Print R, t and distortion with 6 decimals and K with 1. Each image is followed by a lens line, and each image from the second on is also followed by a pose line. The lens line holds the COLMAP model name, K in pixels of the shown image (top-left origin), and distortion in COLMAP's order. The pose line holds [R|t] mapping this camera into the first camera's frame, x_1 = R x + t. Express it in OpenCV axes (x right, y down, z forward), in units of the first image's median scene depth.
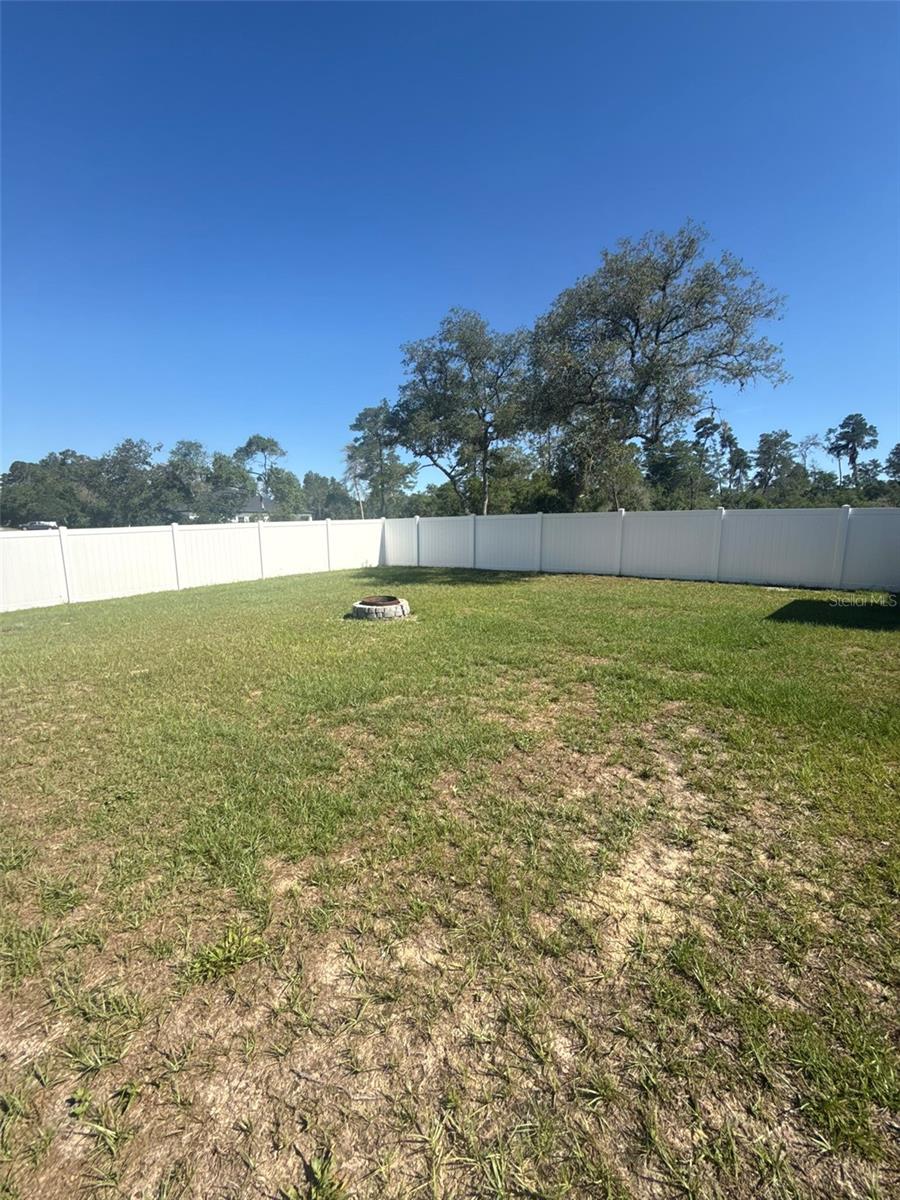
lens RADIAL K [[479.5, 0, 445.9], [0, 479.5, 598.4], [0, 0, 1]] dist [-0.001311, 0.000111]
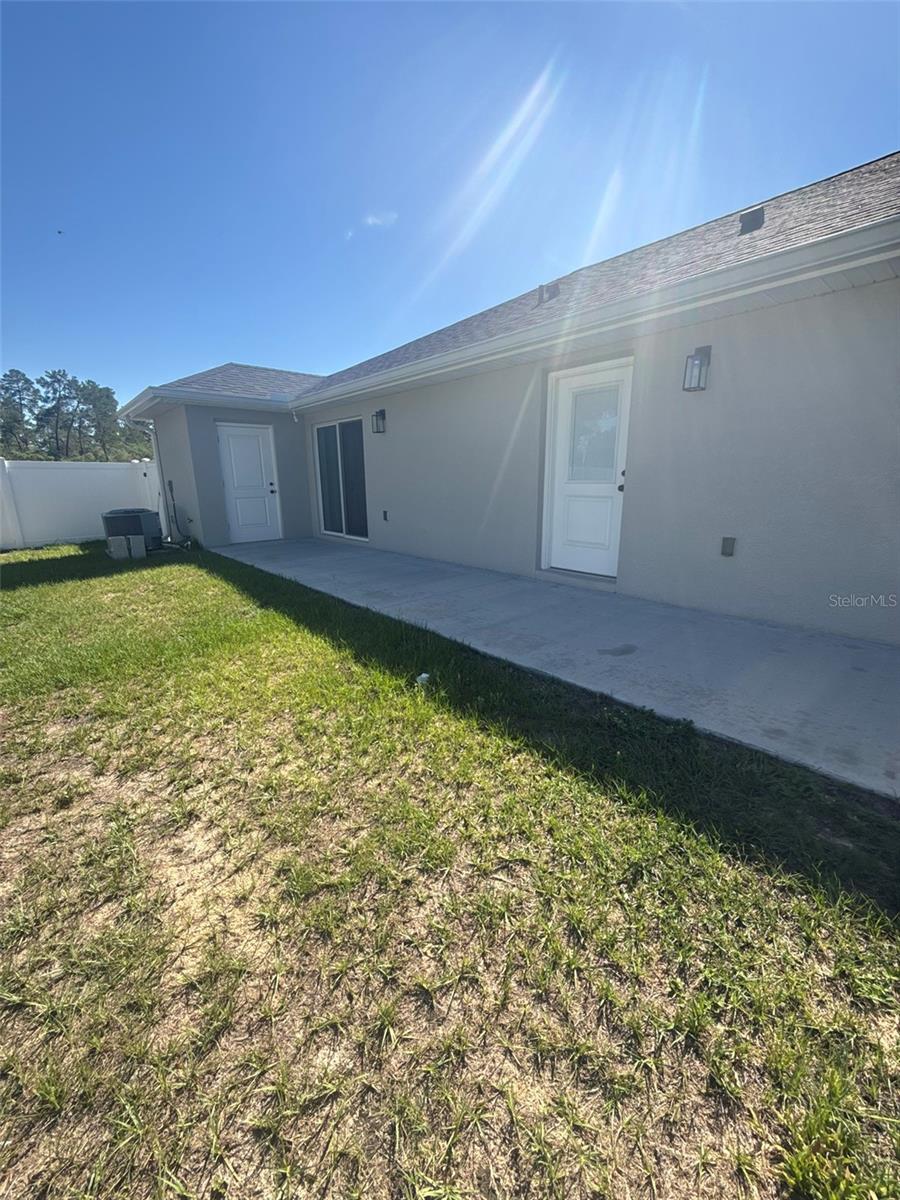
lens RADIAL K [[479.5, 0, 445.9], [0, 479.5, 598.4], [0, 0, 1]] dist [-0.001311, 0.000111]
pose [[0.073538, -0.240675, 0.967816, -0.247486], [0.163397, 0.960237, 0.226375, -0.010187], [-0.983816, 0.141491, 0.109940, 0.386113]]
